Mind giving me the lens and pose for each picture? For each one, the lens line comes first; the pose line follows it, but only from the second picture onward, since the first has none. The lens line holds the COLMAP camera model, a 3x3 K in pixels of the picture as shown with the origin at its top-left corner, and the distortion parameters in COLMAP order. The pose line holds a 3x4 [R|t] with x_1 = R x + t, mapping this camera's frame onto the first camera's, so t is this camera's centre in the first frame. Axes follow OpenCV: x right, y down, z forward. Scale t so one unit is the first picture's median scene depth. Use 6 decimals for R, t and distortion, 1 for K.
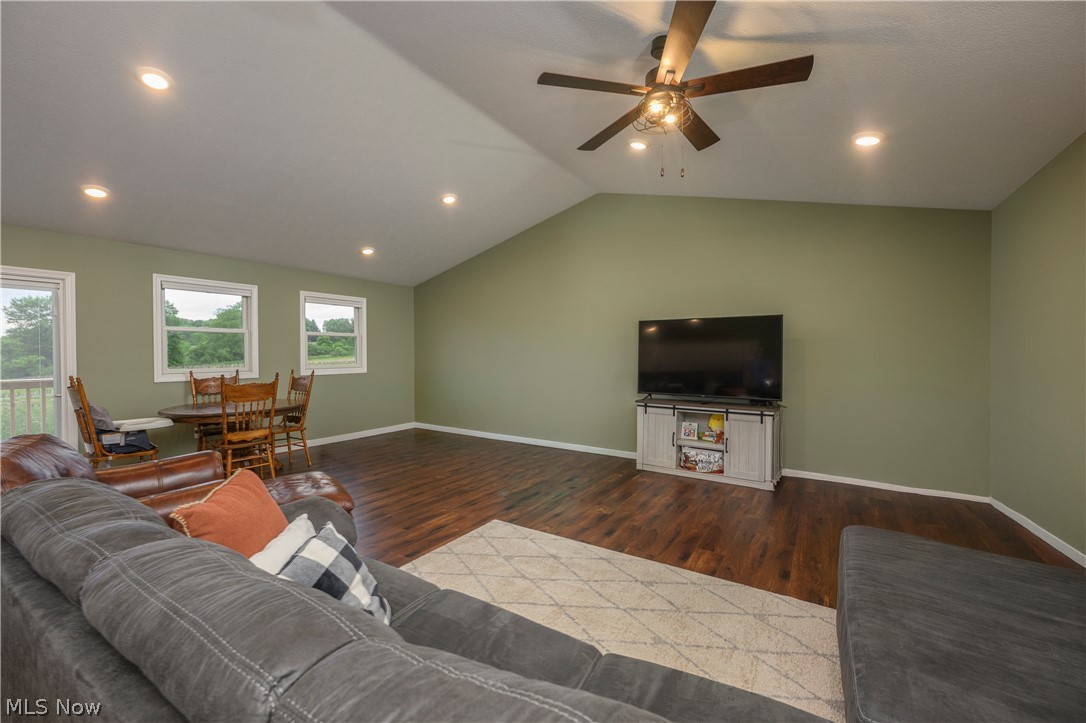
lens RADIAL K [[426.3, 0, 539.5], [0, 426.3, 357.6], [0, 0, 1]] dist [-0.001111, 0.000255]
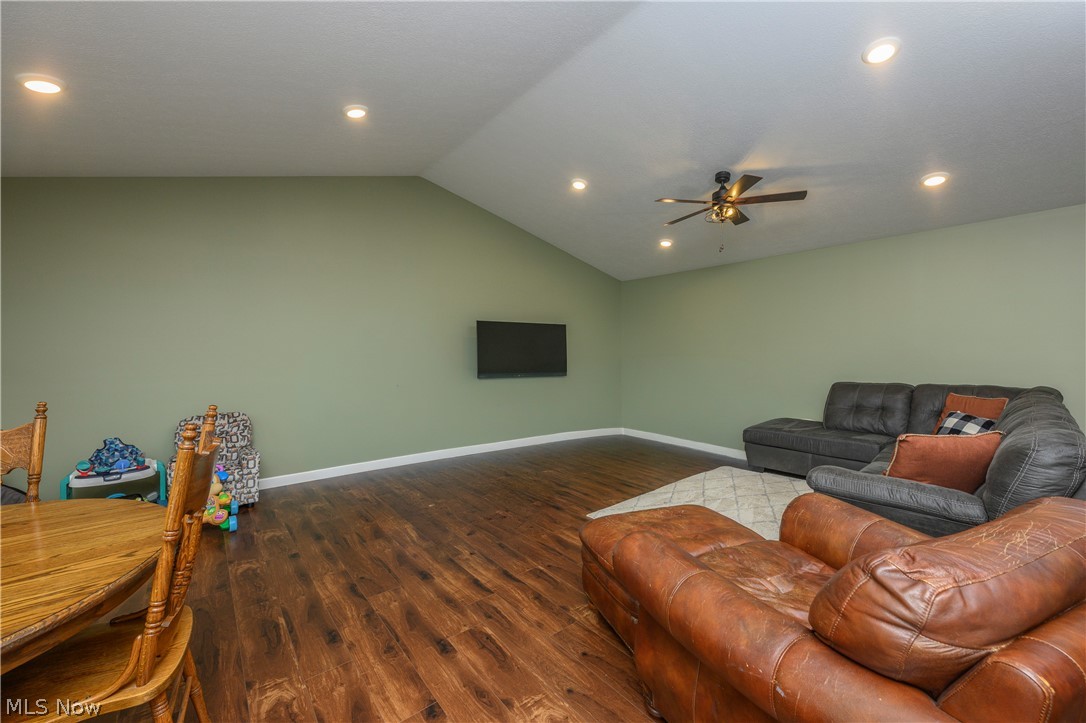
lens RADIAL K [[426.3, 0, 539.5], [0, 426.3, 357.6], [0, 0, 1]] dist [-0.001111, 0.000255]
pose [[0.299728, -0.019954, 0.953816, -0.980671], [0.003884, 0.999798, 0.019696, -0.015627], [-0.954017, -0.002199, 0.299745, 0.713561]]
